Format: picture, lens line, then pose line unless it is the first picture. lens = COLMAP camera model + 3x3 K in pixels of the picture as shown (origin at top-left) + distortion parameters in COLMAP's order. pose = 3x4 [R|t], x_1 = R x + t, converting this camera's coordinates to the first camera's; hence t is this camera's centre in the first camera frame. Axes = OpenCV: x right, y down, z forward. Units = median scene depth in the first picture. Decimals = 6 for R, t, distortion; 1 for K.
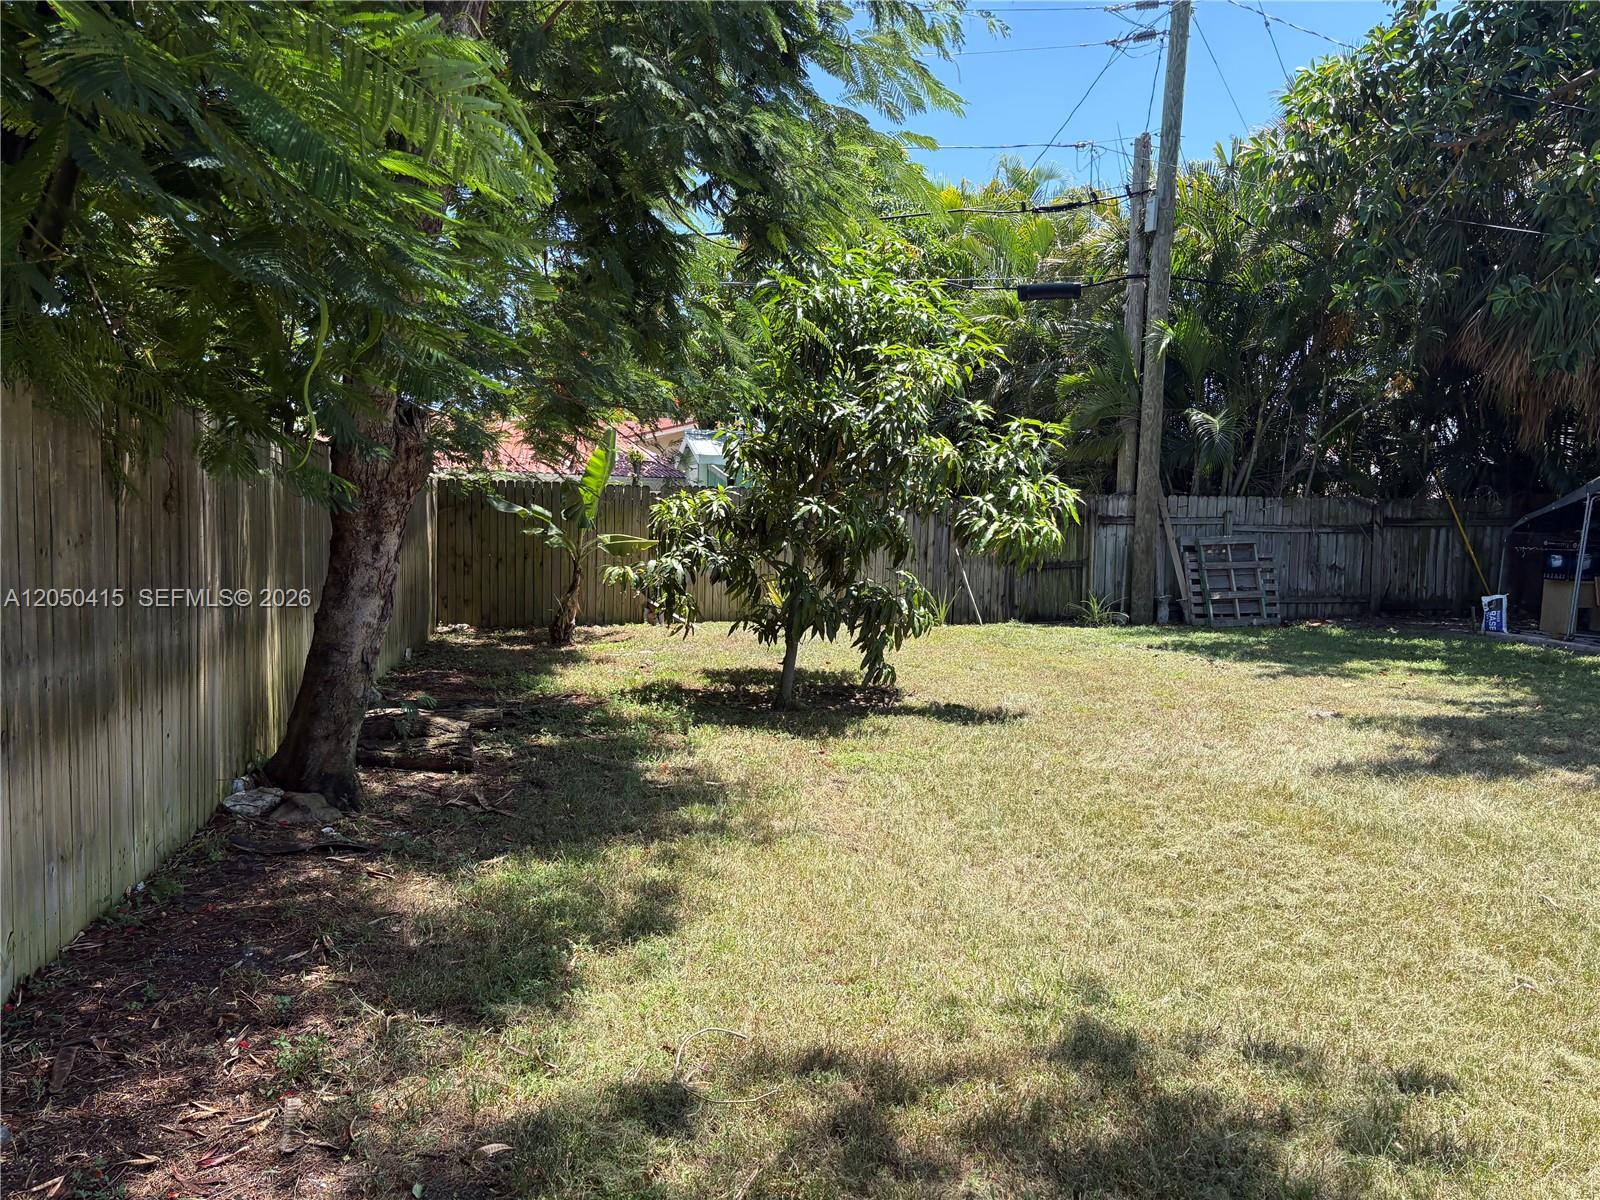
lens RADIAL K [[1196.1, 0, 800.0], [0, 1196.1, 600.0], [0, 0, 1]] dist [-0.005148, -0.004531]
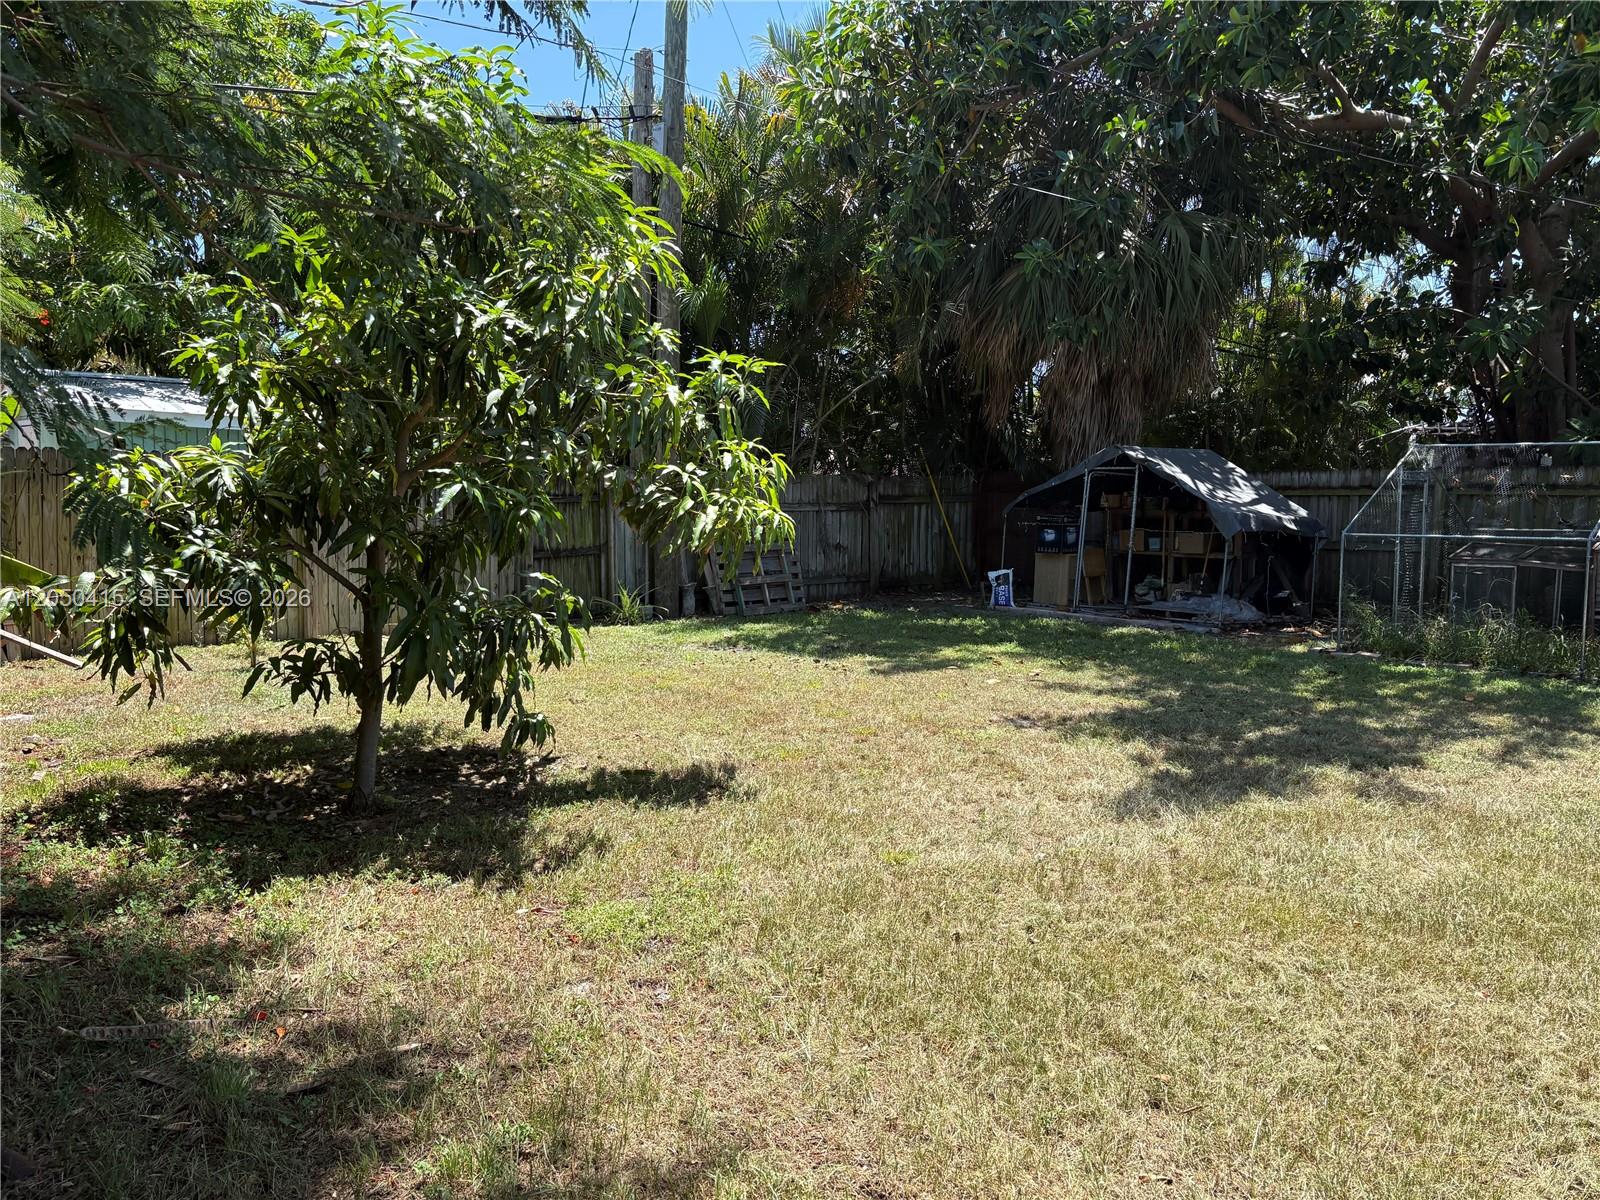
lens RADIAL K [[1170.2, 0, 800.0], [0, 1170.2, 600.0], [0, 0, 1]] dist [0.025539, -0.003041]
pose [[0.858915, -0.049369, 0.509733, -0.075784], [0.039182, 0.998760, 0.030709, -0.016179], [-0.510618, -0.006404, 0.859784, 0.232159]]
